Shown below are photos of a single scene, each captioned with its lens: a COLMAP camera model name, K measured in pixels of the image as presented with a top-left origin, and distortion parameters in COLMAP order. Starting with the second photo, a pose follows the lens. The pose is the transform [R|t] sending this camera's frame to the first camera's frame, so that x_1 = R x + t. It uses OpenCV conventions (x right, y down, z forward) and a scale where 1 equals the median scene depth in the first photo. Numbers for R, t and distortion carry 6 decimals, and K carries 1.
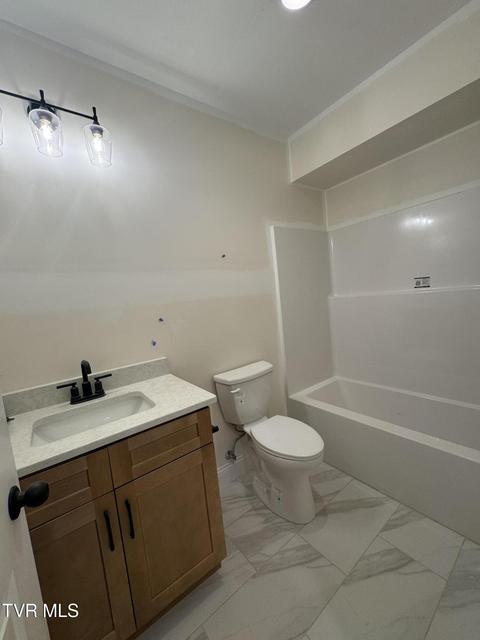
lens RADIAL K [[255.9, 0, 240.0], [0, 255.9, 320.0], [0, 0, 1]] dist [-0.002521, -0.000067]
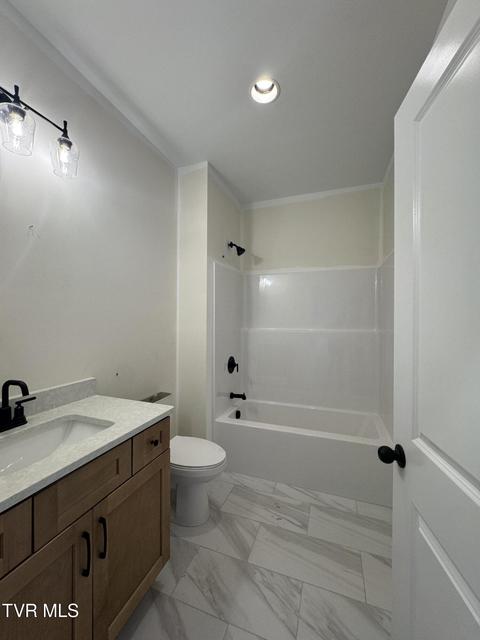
lens RADIAL K [[255.9, 0, 240.0], [0, 255.9, 320.0], [0, 0, 1]] dist [-0.002521, -0.000067]
pose [[0.834542, 0.105733, 0.540704, -0.438283], [-0.039739, 0.990408, -0.132336, 0.041855], [-0.549510, 0.088953, 0.830738, -0.130280]]
